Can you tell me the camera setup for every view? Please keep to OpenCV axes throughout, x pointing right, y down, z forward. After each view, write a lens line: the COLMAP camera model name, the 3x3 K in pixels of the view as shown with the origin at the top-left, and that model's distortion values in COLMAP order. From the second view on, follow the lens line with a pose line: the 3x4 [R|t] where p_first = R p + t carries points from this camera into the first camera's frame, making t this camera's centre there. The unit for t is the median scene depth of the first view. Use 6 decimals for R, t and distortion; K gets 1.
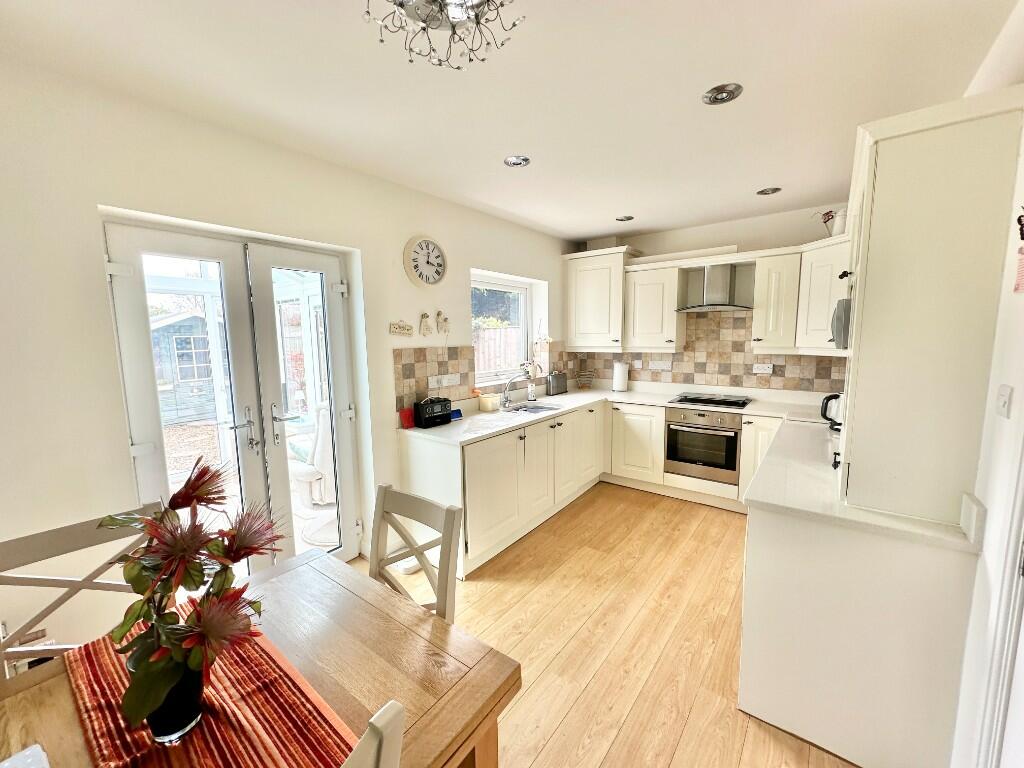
lens RADIAL K [[405.1, 0, 513.0], [0, 405.1, 384.8], [0, 0, 1]] dist [-0.000863, 0.000013]
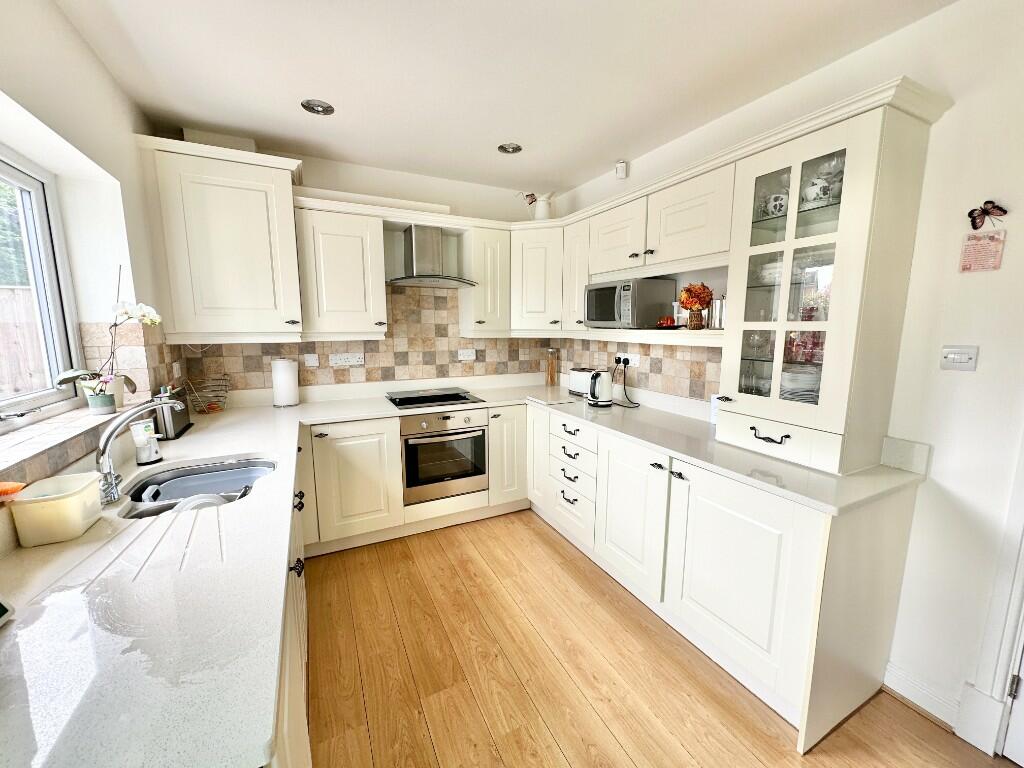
lens RADIAL K [[405.1, 0, 510.4], [0, 405.1, 385.8], [0, 0, 1]] dist [-0.000863, 0.000013]
pose [[0.437434, -0.122615, 0.890852, -0.154052], [0.103857, 0.990920, 0.085392, -0.036765], [-0.893233, 0.055168, 0.446196, 0.490329]]
